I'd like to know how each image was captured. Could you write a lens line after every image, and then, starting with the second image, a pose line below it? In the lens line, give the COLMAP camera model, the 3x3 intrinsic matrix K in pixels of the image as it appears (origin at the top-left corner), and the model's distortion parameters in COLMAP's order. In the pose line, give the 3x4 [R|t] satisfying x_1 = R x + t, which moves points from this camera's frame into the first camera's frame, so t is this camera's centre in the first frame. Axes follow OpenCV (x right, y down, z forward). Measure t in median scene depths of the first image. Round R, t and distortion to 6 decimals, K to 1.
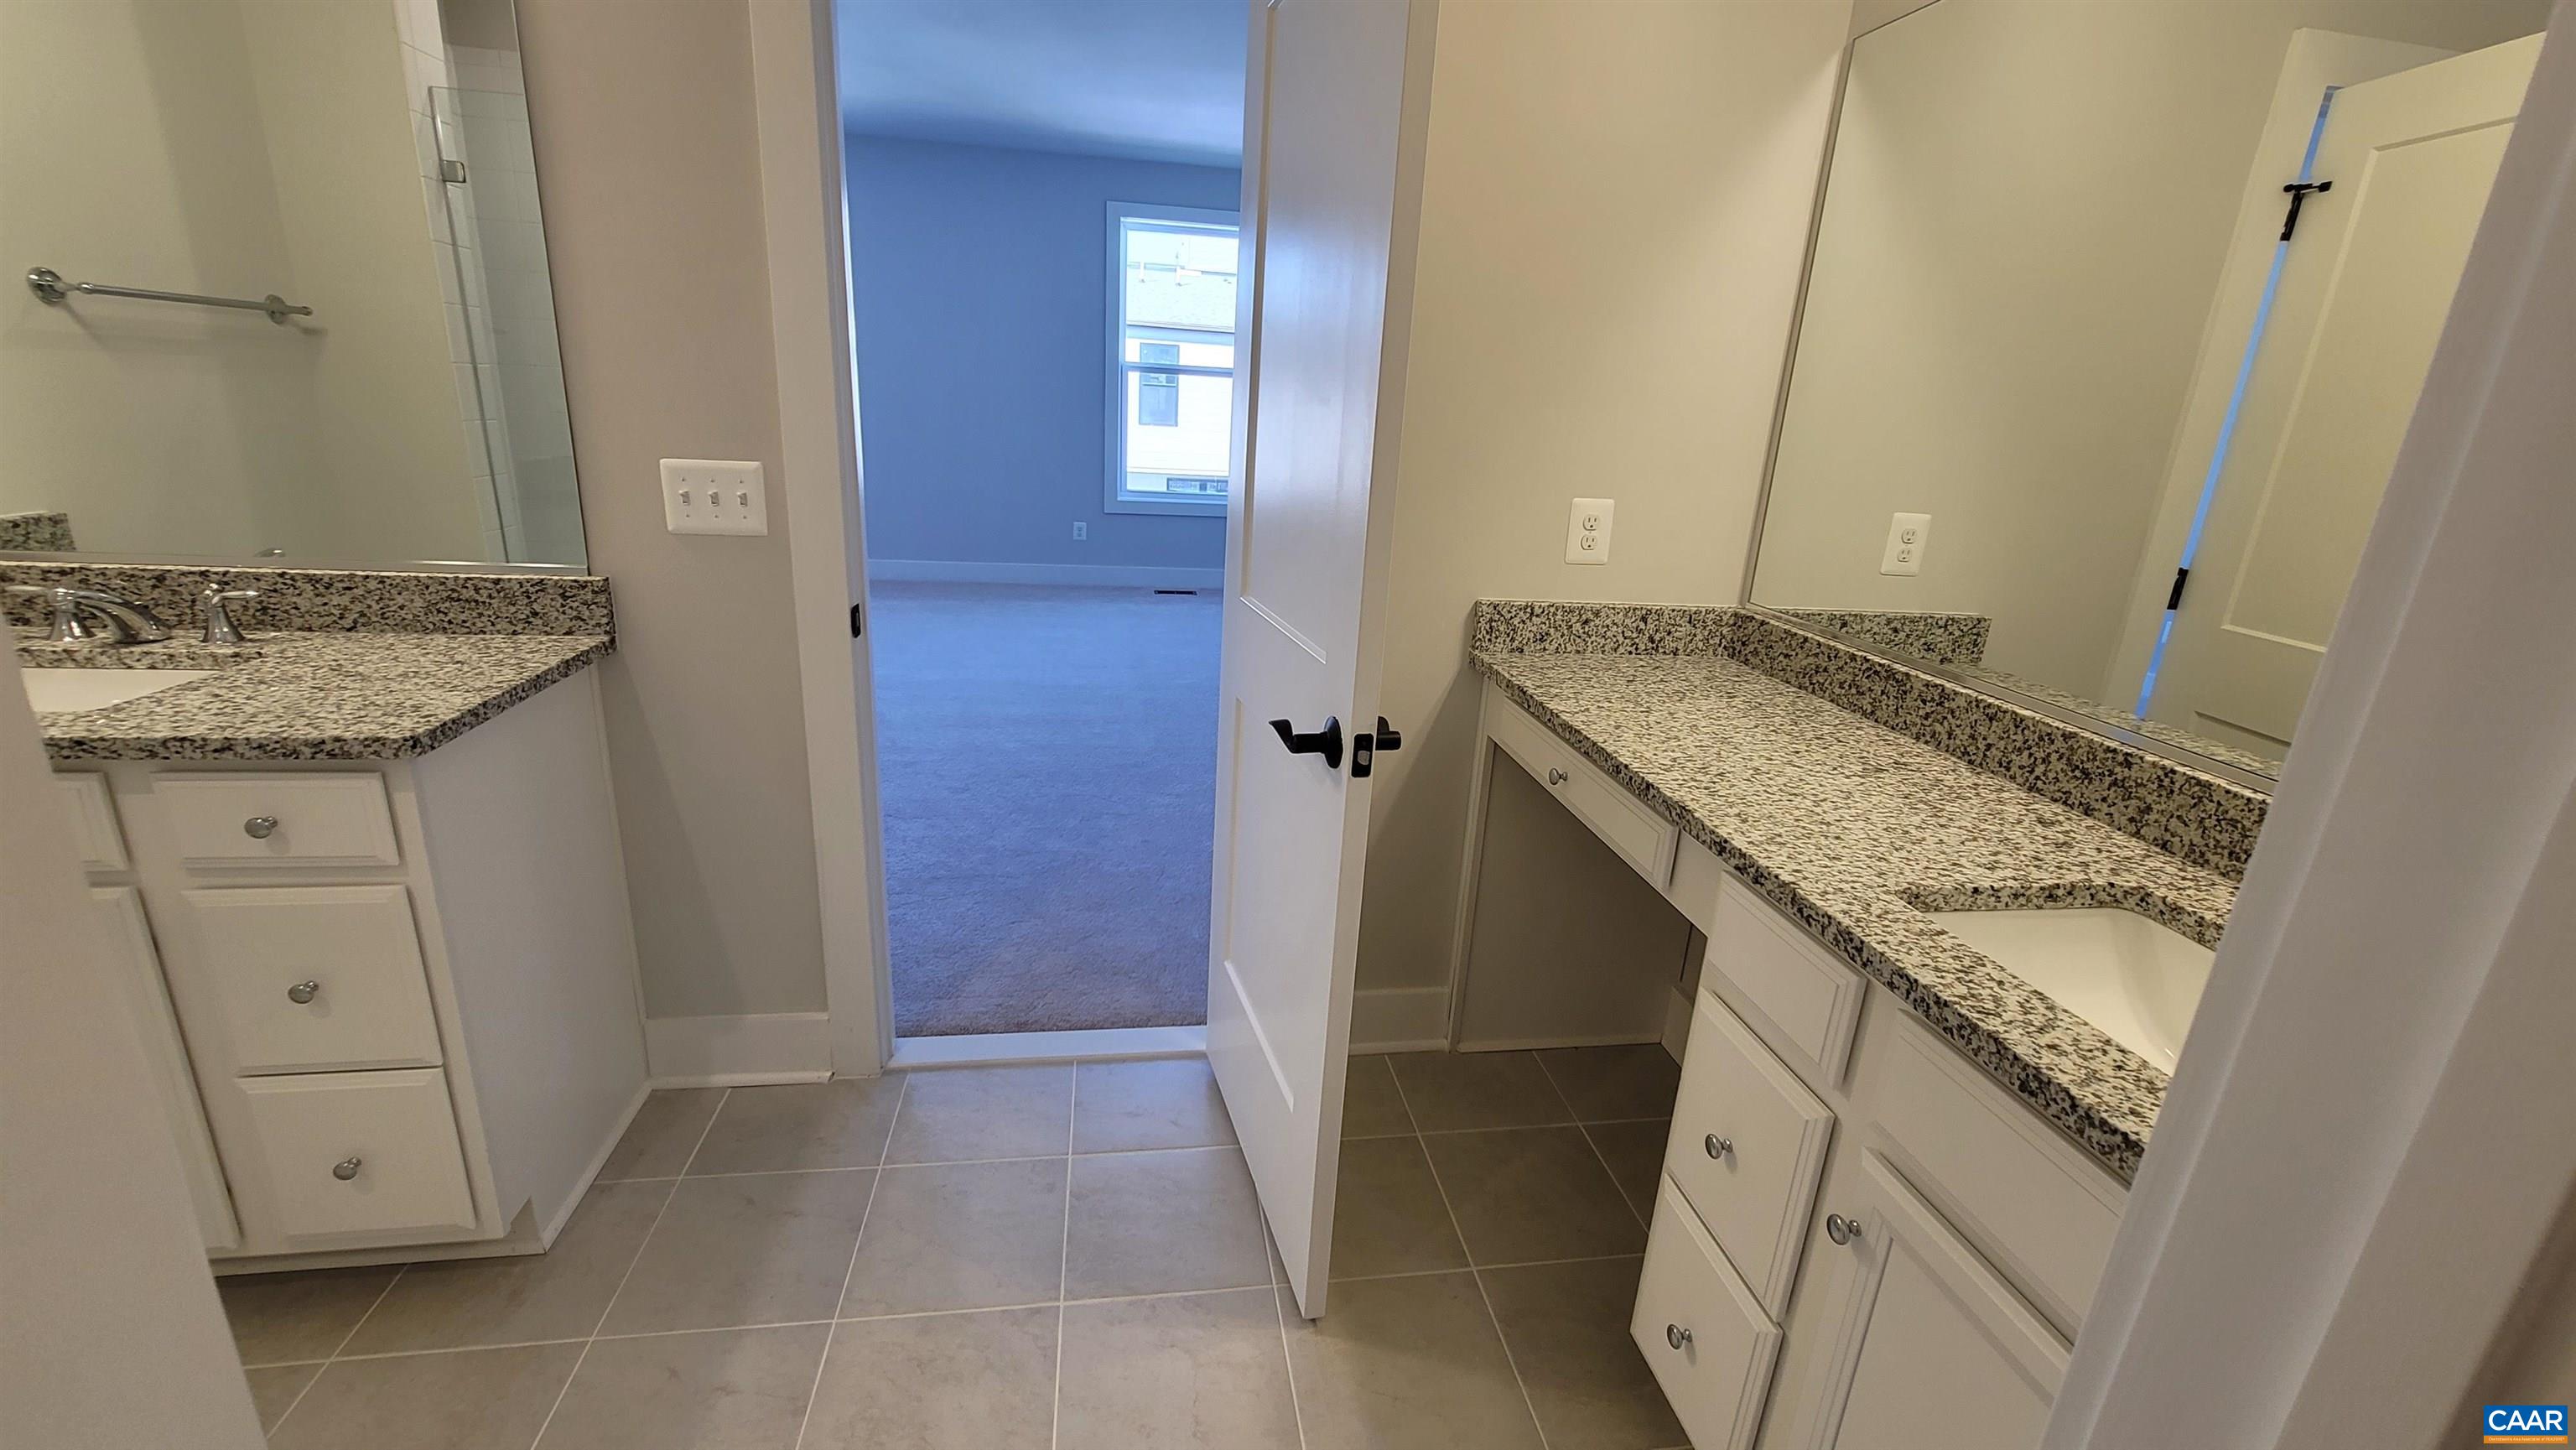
lens RADIAL K [[1062.1, 0, 1288.2], [0, 1062.1, 732.6], [0, 0, 1]] dist [-0.001962, -0.000124]
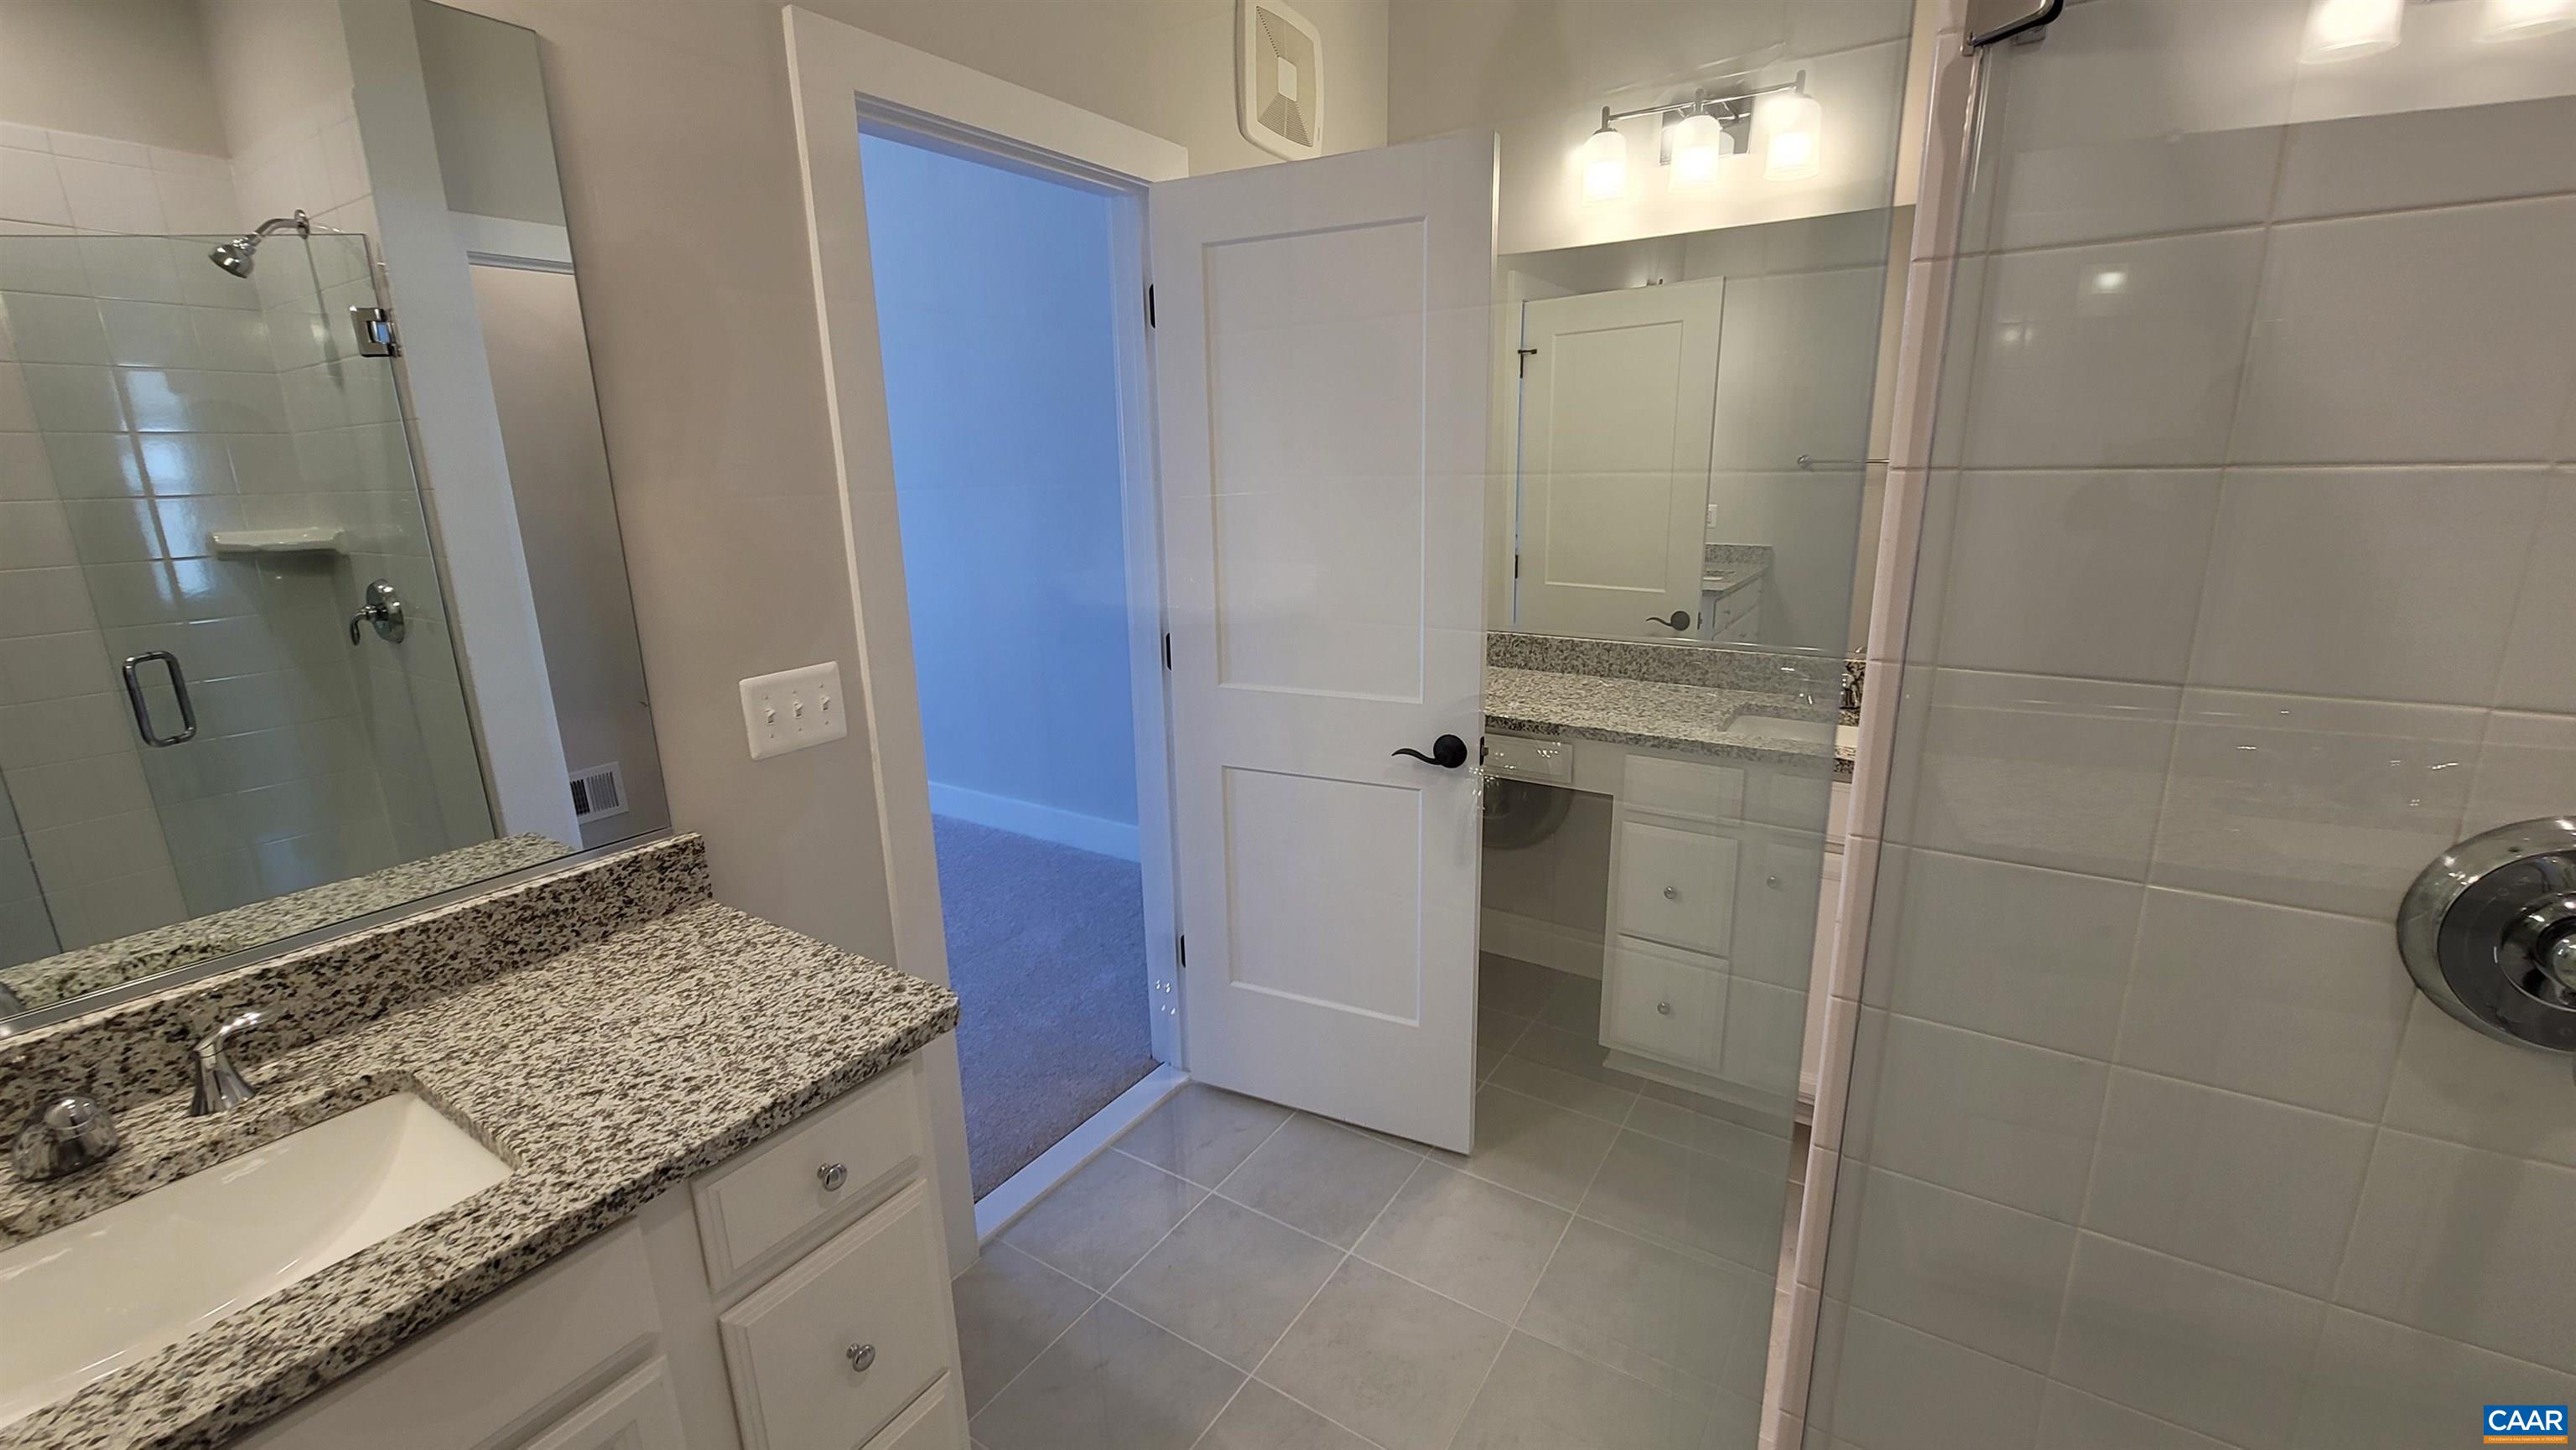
lens RADIAL K [[1062.1, 0, 1294.2], [0, 1062.1, 719.5], [0, 0, 1]] dist [-0.001962, -0.000124]
pose [[0.661451, -0.248396, 0.707659, -0.931988], [0.279192, 0.957297, 0.075060, -0.167478], [-0.696085, 0.147924, 0.702556, 0.067560]]
